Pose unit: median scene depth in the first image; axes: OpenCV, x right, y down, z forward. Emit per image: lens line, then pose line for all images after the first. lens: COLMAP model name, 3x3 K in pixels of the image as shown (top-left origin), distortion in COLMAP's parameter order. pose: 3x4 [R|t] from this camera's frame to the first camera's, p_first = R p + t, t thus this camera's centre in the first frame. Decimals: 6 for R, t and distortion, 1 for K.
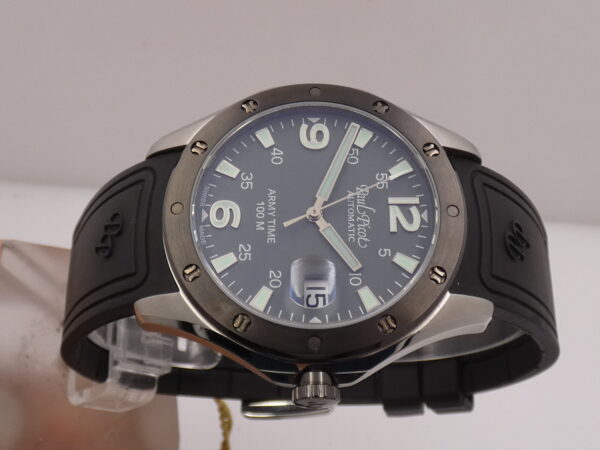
lens RADIAL K [[932.5, 0, 302.5], [0, 932.5, 224.1], [0, 0, 1]] dist [0.082477, 0.000000]
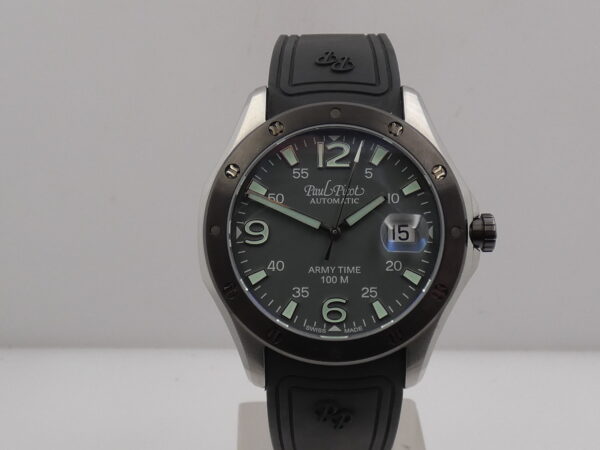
lens RADIAL K [[932.5, 0, 302.2], [0, 932.5, 229.4], [0, 0, 1]] dist [0.082477, 0.000000]
pose [[0.001831, -0.997688, 0.067941, -0.060427], [0.926591, 0.027243, 0.375084, -0.470027], [-0.376067, 0.062267, 0.924498, -0.045344]]
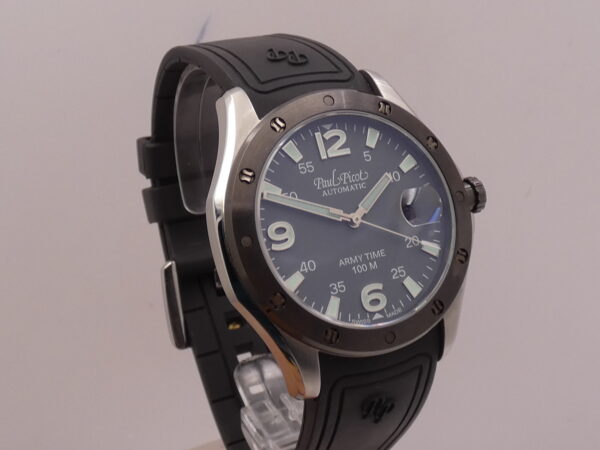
lens RADIAL K [[932.5, 0, 296.2], [0, 932.5, 224.3], [0, 0, 1]] dist [0.082477, 0.000000]
pose [[-0.241595, -0.967417, 0.075739, -0.058858], [0.666337, -0.108652, 0.737692, -0.867976], [-0.705427, 0.228691, 0.670875, 0.294392]]
